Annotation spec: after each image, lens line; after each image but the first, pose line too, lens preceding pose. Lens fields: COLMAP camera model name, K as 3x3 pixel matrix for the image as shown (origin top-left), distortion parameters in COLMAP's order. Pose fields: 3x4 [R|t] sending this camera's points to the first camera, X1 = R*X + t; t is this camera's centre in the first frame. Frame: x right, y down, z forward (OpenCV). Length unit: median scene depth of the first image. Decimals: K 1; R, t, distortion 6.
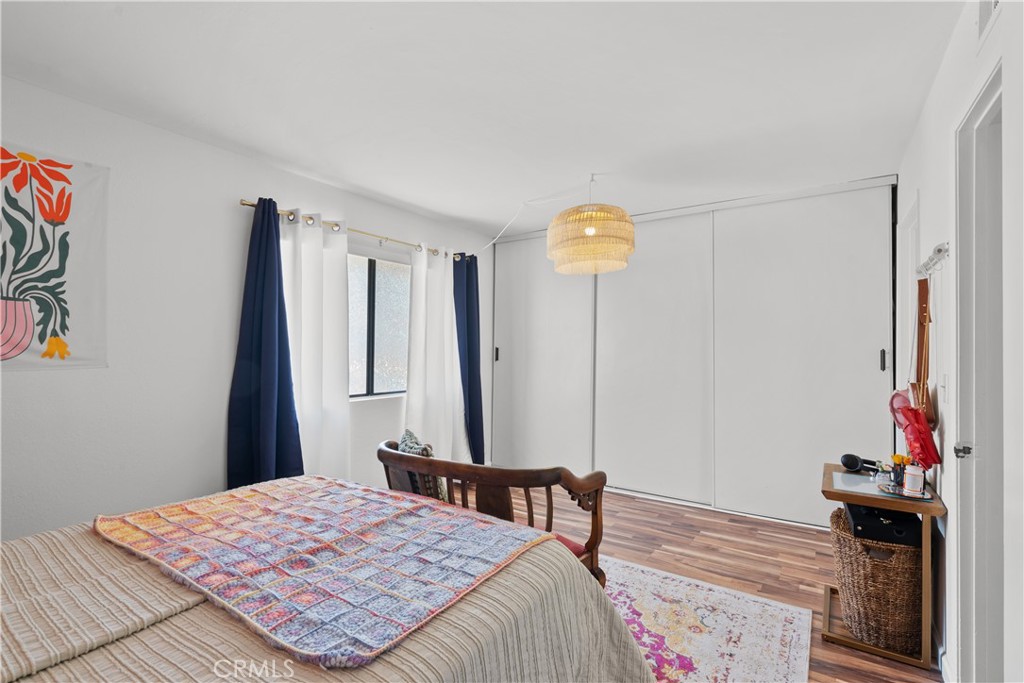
lens RADIAL K [[468.1, 0, 512.6], [0, 468.1, 339.2], [0, 0, 1]] dist [-0.001220, 0.001089]
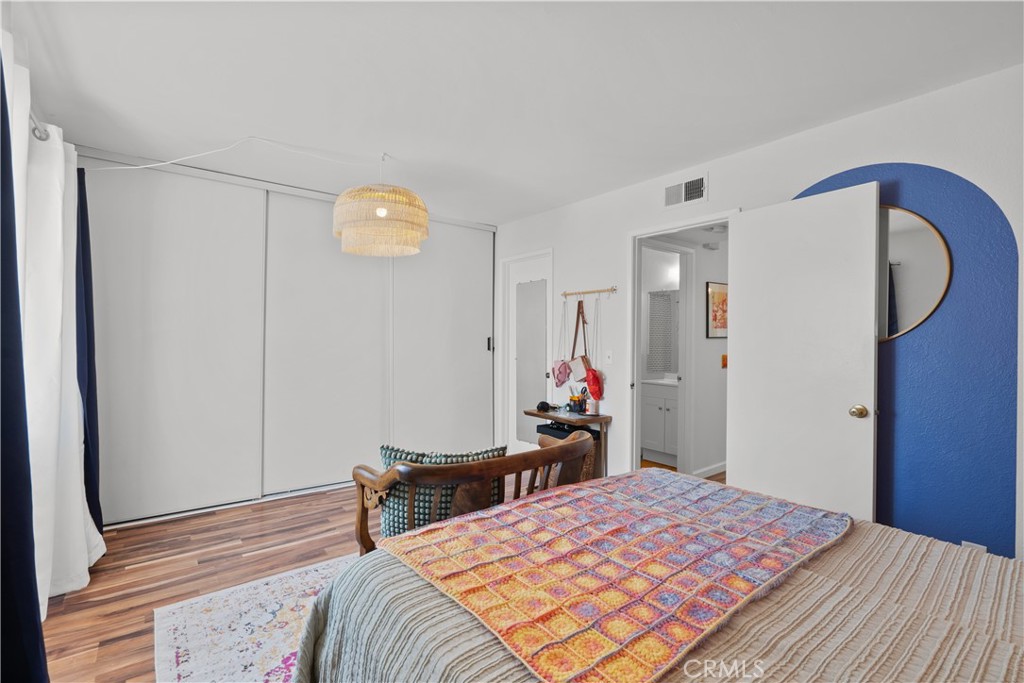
lens RADIAL K [[468.1, 0, 512.6], [0, 468.1, 339.2], [0, 0, 1]] dist [-0.001220, 0.001089]
pose [[0.311917, -0.002374, 0.950106, -1.223018], [-0.028143, 0.999535, 0.011737, 0.021066], [-0.949692, -0.030400, 0.311705, 0.850140]]
